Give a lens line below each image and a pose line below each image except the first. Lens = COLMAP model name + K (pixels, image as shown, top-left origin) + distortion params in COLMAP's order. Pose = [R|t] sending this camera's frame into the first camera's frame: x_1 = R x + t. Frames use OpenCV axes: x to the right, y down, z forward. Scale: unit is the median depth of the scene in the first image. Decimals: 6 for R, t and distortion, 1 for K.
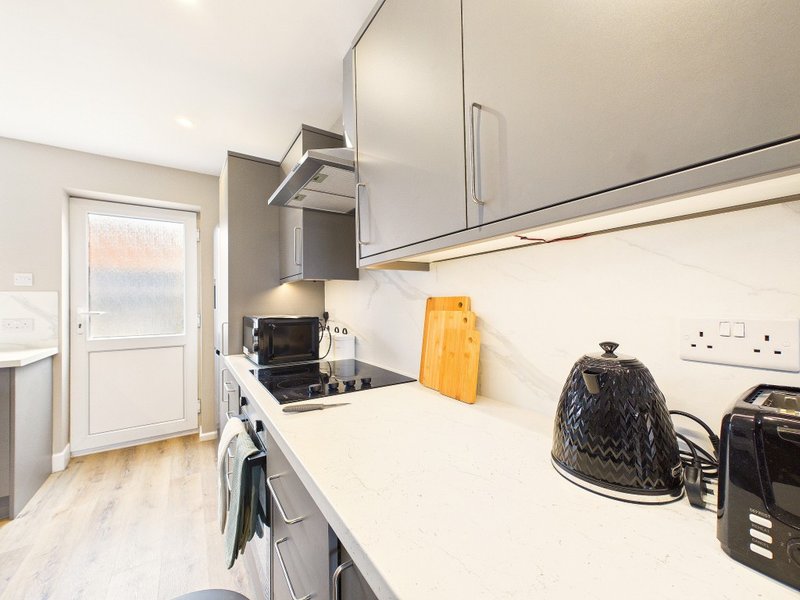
lens RADIAL K [[322.4, 0, 396.9], [0, 322.4, 302.1], [0, 0, 1]] dist [0.006304, -0.000276]
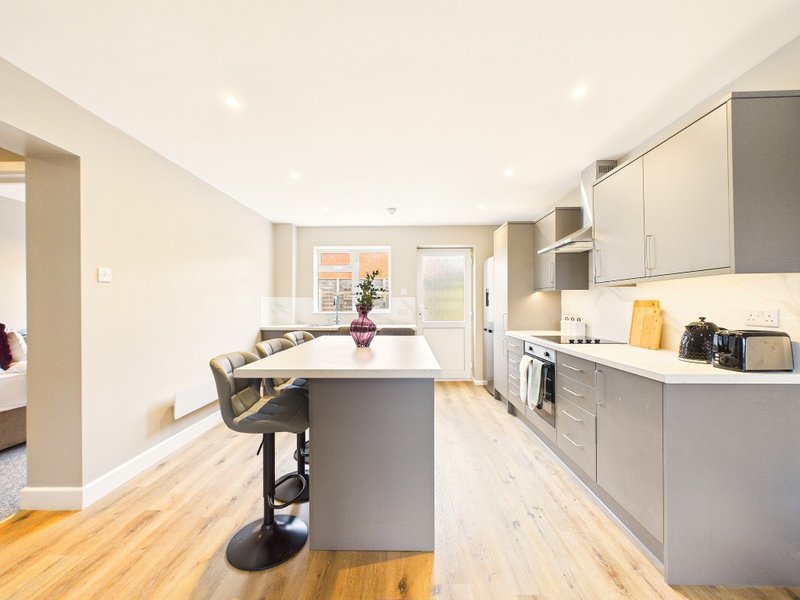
lens RADIAL K [[322.4, 0, 402.5], [0, 322.4, 304.9], [0, 0, 1]] dist [0.006304, -0.000276]
pose [[0.832712, 0.007143, -0.553660, 0.011141], [-0.002551, 0.999956, 0.009063, -0.002695], [0.553701, -0.006134, 0.832693, -1.456981]]
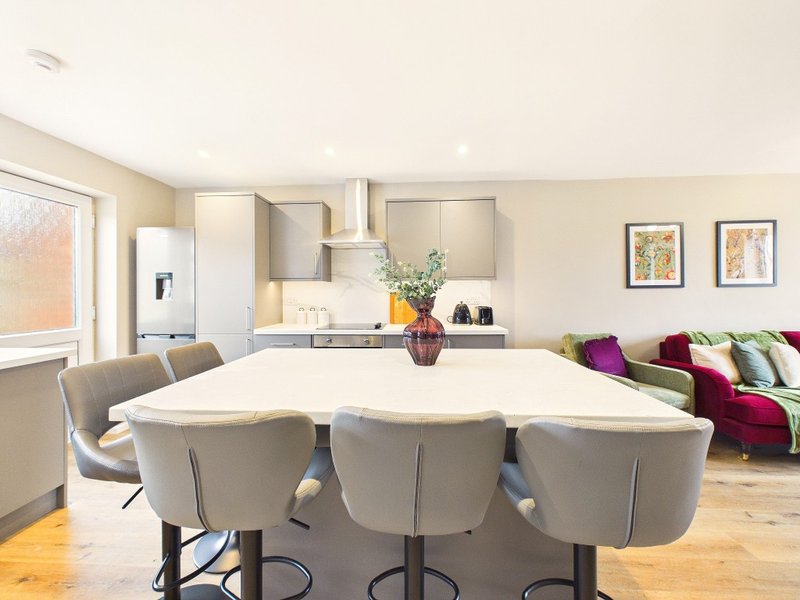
lens RADIAL K [[322.4, 0, 397.6], [0, 322.4, 289.5], [0, 0, 1]] dist [0.006304, -0.000276]
pose [[0.585655, 0.007468, 0.810526, -2.195203], [-0.001122, 0.999964, -0.008403, -0.013640], [-0.810560, 0.004013, 0.585642, -0.663300]]
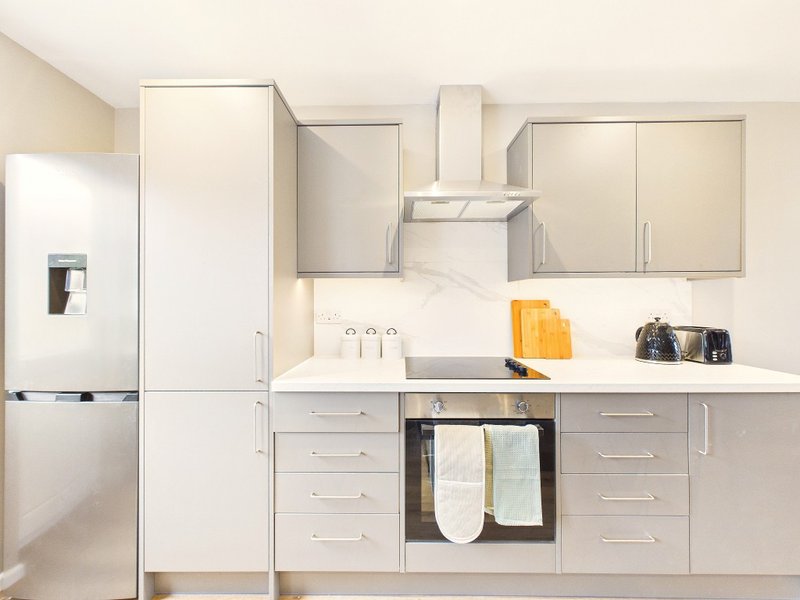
lens RADIAL K [[322.4, 0, 396.3], [0, 322.4, 299.0], [0, 0, 1]] dist [0.006304, -0.000276]
pose [[0.551507, 0.012302, 0.834079, -1.545134], [-0.003524, 0.999917, -0.012418, 0.001541], [-0.834163, 0.003909, 0.551505, 0.673833]]
